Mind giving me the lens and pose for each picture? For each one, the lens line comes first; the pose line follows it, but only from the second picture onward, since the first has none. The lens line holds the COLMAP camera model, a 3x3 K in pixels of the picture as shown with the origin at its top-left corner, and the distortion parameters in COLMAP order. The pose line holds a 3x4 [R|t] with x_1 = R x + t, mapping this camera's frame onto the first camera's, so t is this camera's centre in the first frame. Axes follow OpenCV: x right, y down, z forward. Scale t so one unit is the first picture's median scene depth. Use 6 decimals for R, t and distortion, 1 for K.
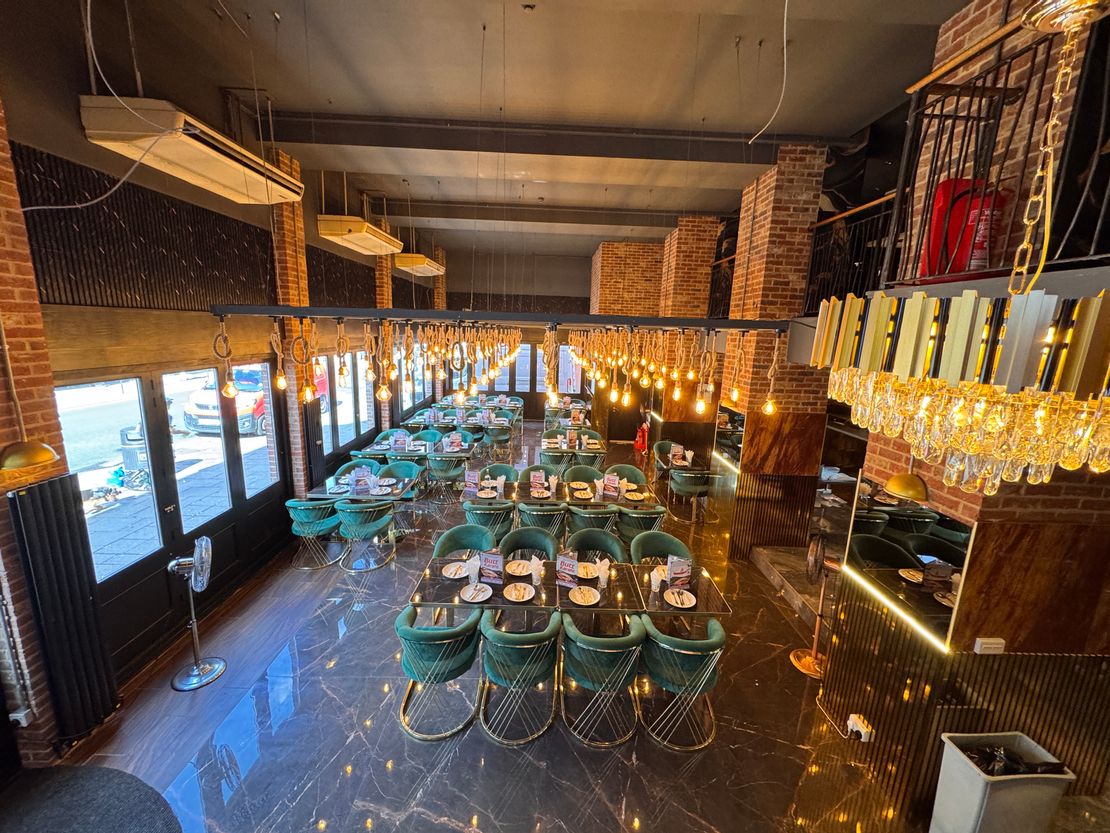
lens RADIAL K [[442.3, 0, 555.4], [0, 442.3, 417.1], [0, 0, 1]] dist [0.000001, 0.000041]
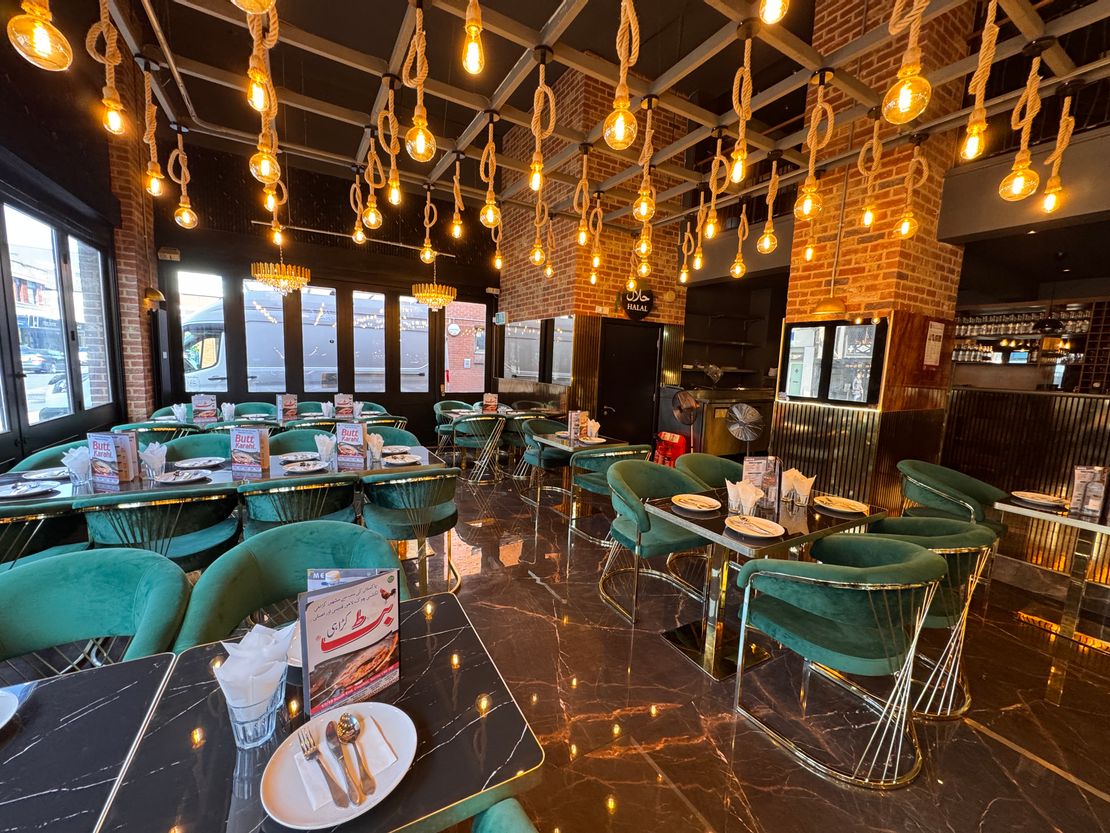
lens RADIAL K [[442.3, 0, 561.2], [0, 442.3, 416.8], [0, 0, 1]] dist [0.000001, 0.000041]
pose [[0.873151, -0.063344, 0.483316, -0.166476], [0.087431, 0.995792, -0.027443, 0.000320], [-0.479544, 0.066219, 0.875016, 0.626002]]
